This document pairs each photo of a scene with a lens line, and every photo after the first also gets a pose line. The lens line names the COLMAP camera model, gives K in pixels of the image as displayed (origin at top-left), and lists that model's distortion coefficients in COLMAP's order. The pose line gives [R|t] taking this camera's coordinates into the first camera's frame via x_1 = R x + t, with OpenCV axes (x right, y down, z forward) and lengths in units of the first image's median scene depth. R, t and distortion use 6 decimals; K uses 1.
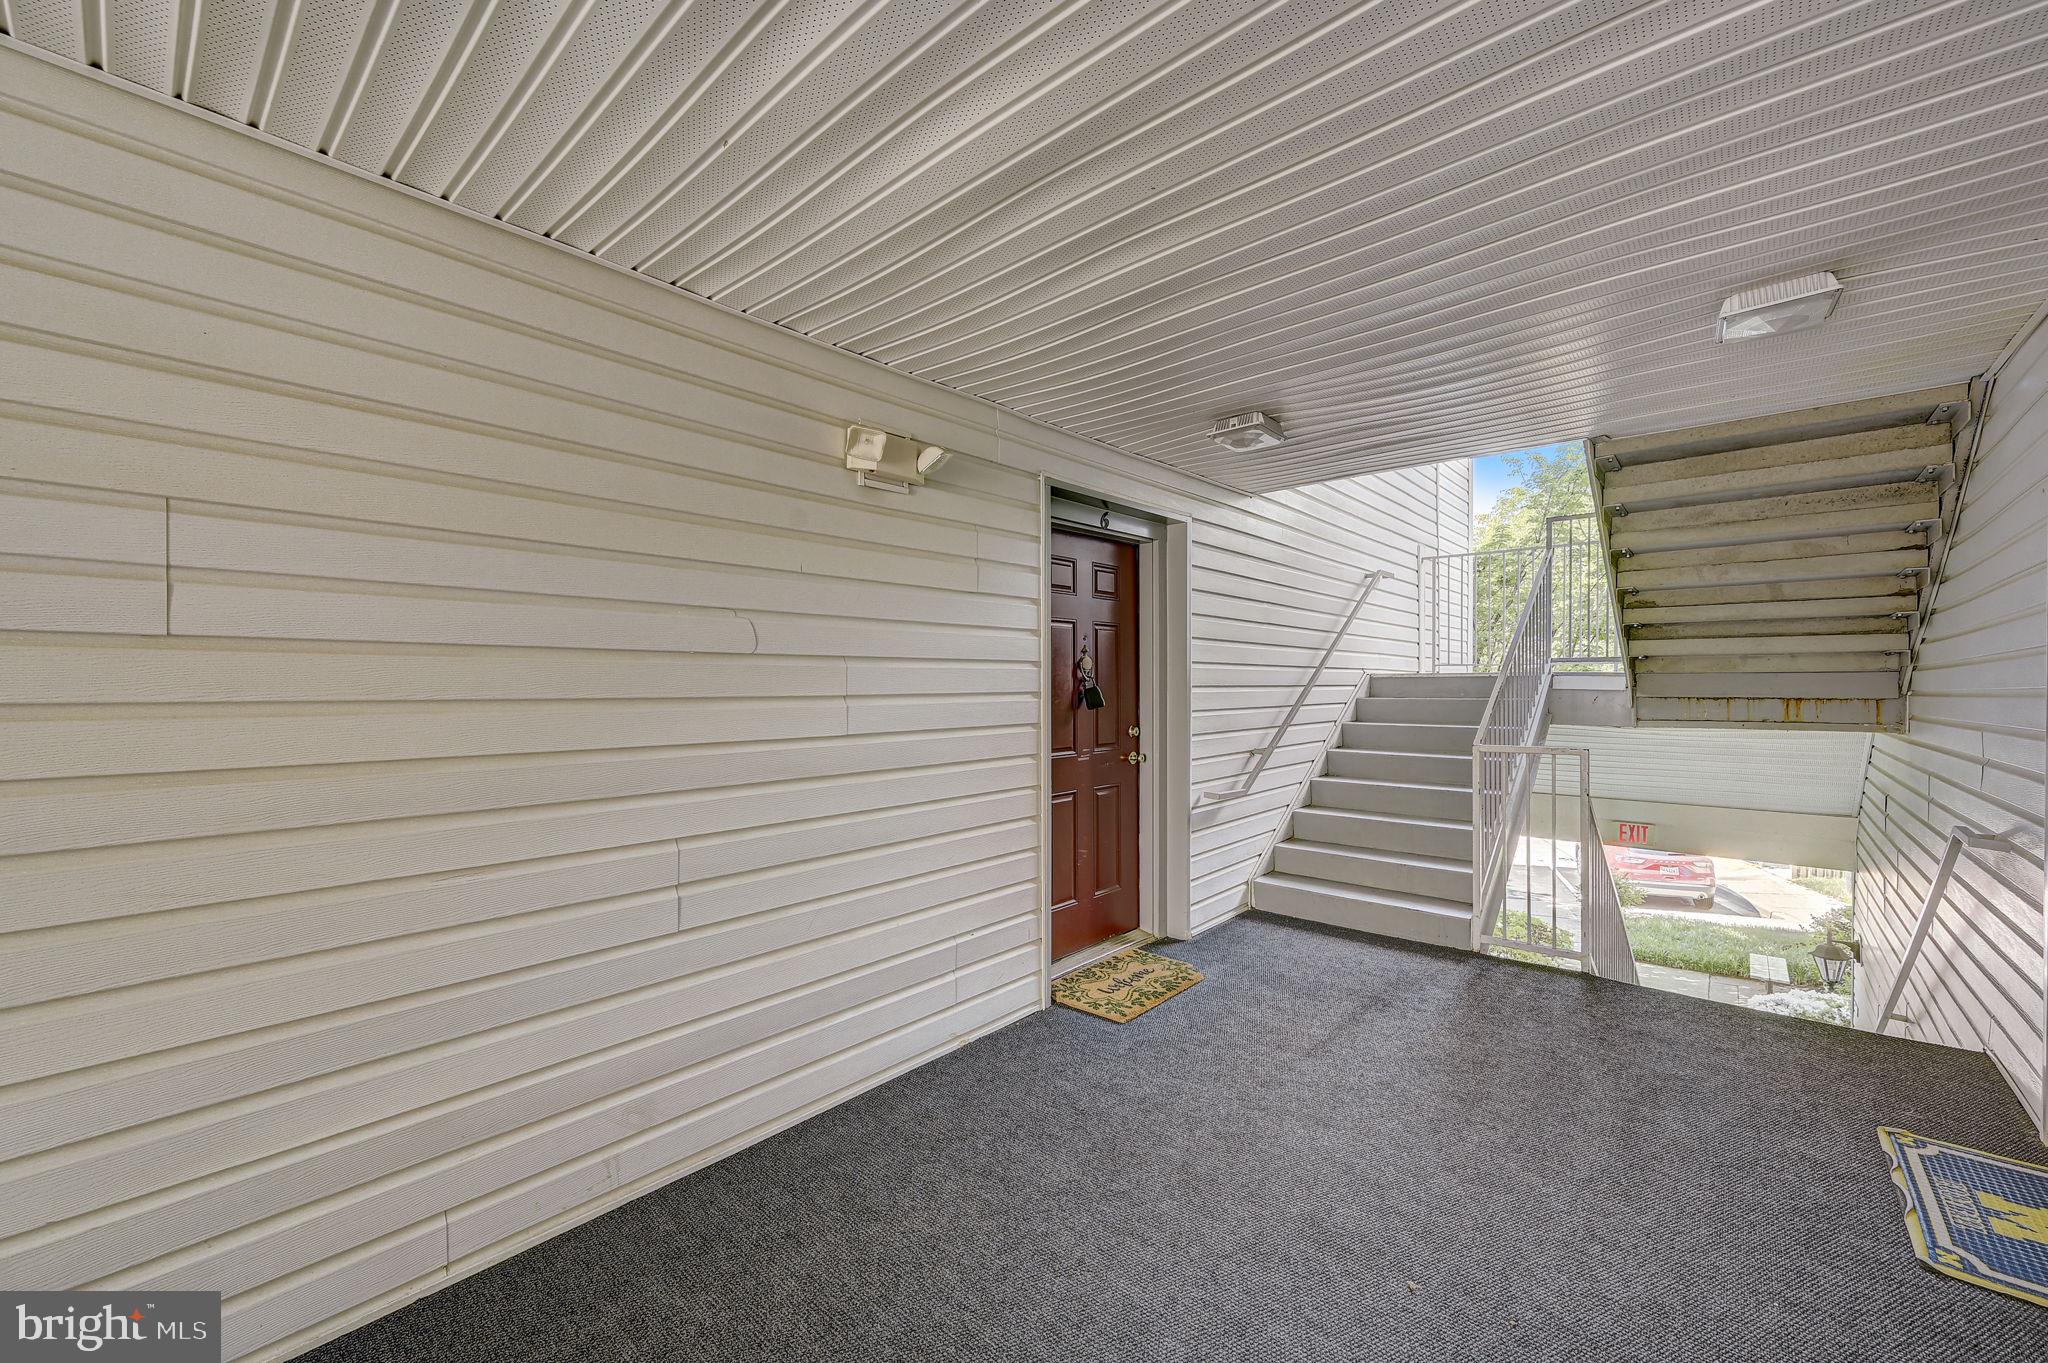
lens RADIAL K [[813.7, 0, 1024.0], [0, 813.7, 681.5], [0, 0, 1]] dist [-0.000637, -0.000029]
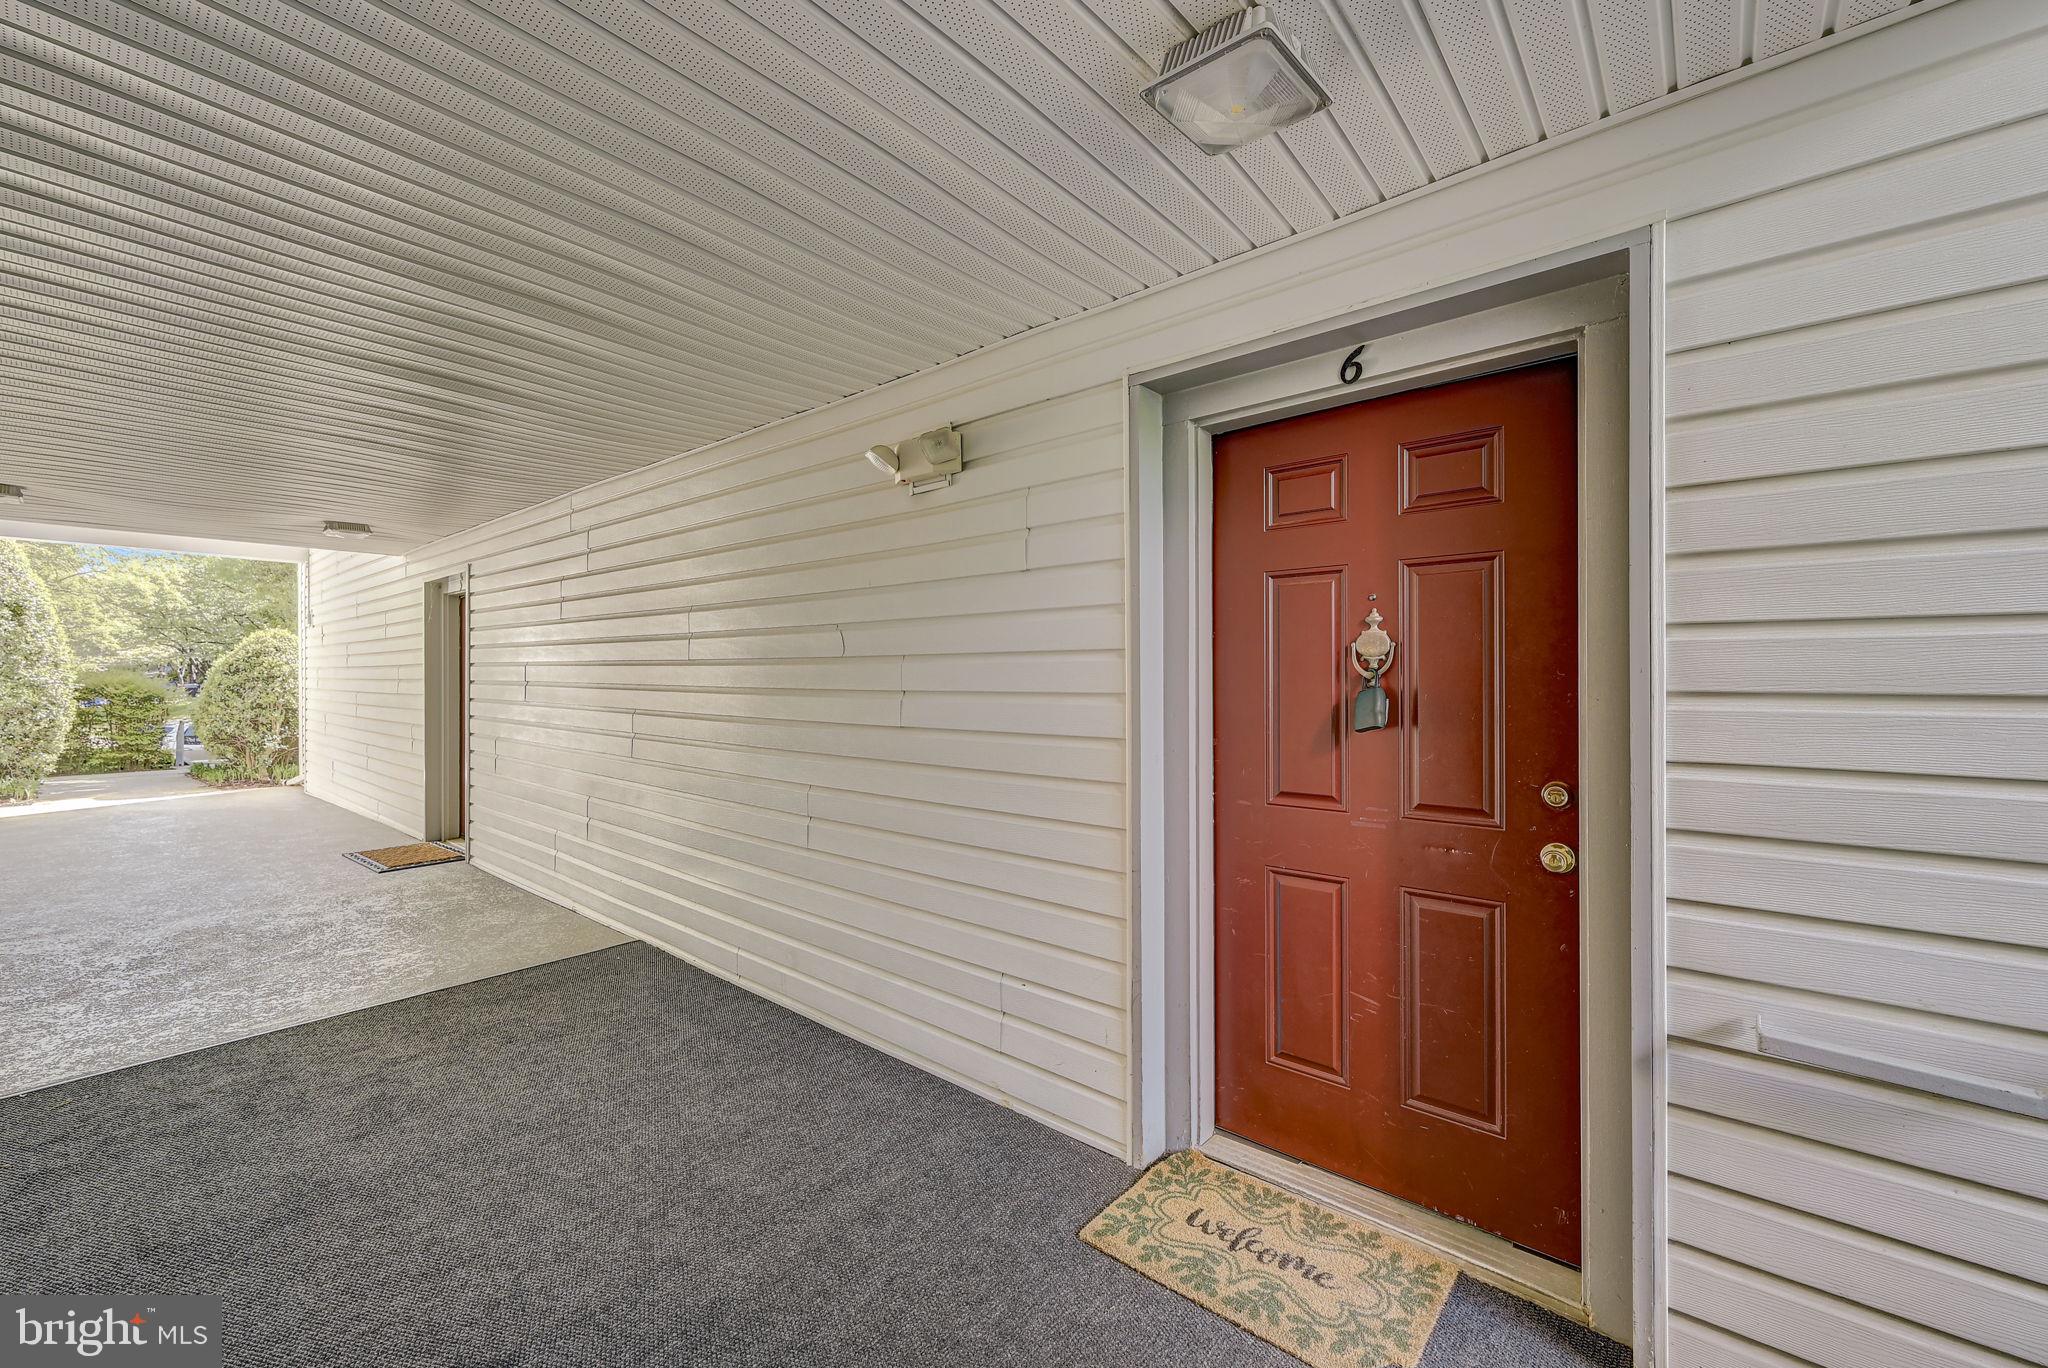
lens RADIAL K [[813.6, 0, 1029.0], [0, 813.6, 676.0], [0, 0, 1]] dist [0.000046, -0.000033]
pose [[0.025971, -0.001507, -0.999662, 0.669360], [0.002322, 0.999996, -0.001448, -0.001661], [0.999660, -0.002284, 0.025974, 0.863548]]
